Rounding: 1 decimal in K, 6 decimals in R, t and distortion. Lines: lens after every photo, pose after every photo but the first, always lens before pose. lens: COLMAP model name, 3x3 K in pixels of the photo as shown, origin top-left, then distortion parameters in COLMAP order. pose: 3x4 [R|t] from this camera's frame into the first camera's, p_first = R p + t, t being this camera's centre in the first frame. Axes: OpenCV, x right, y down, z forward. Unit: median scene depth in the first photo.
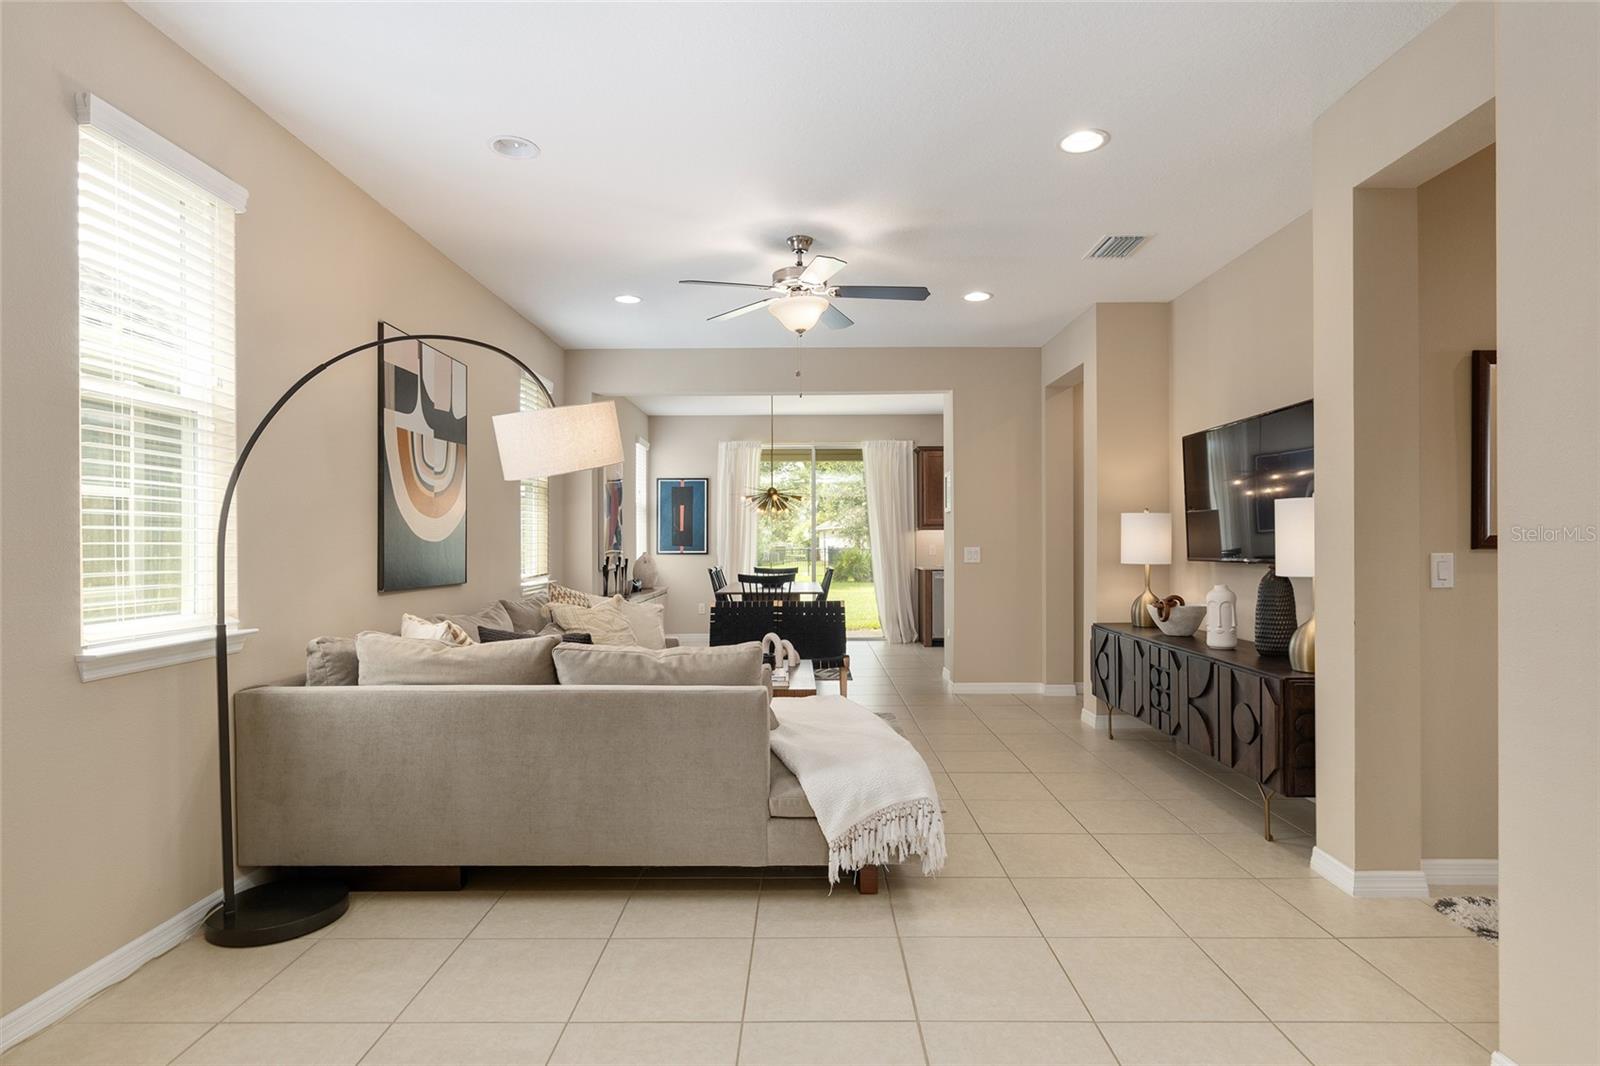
lens RADIAL K [[840.3, 0, 800.0], [0, 840.3, 533.0], [0, 0, 1]] dist [-0.004103, 0.000499]
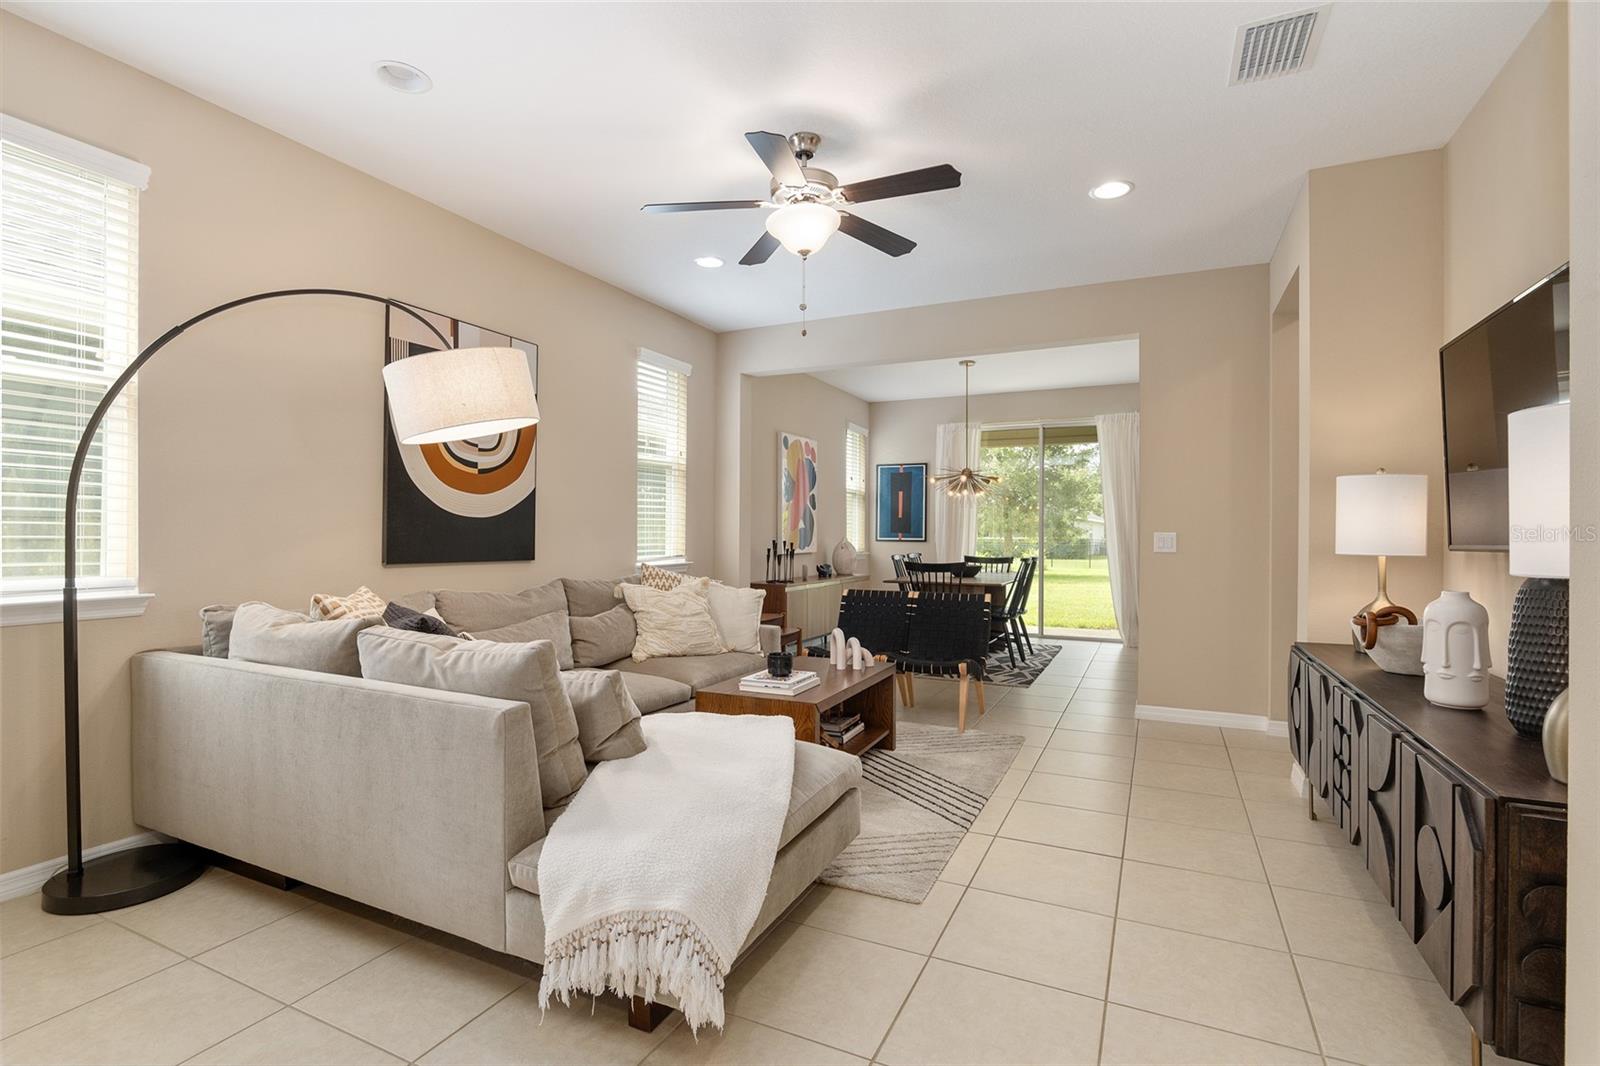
lens RADIAL K [[753.6, 0, 800.0], [0, 753.6, 533.0], [0, 0, 1]] dist [-0.015305, 0.001139]
pose [[0.901253, 0.005970, -0.433252, 0.328323], [-0.002860, 0.999965, 0.007828, 0.021494], [0.433284, -0.005816, 0.901239, 0.377314]]
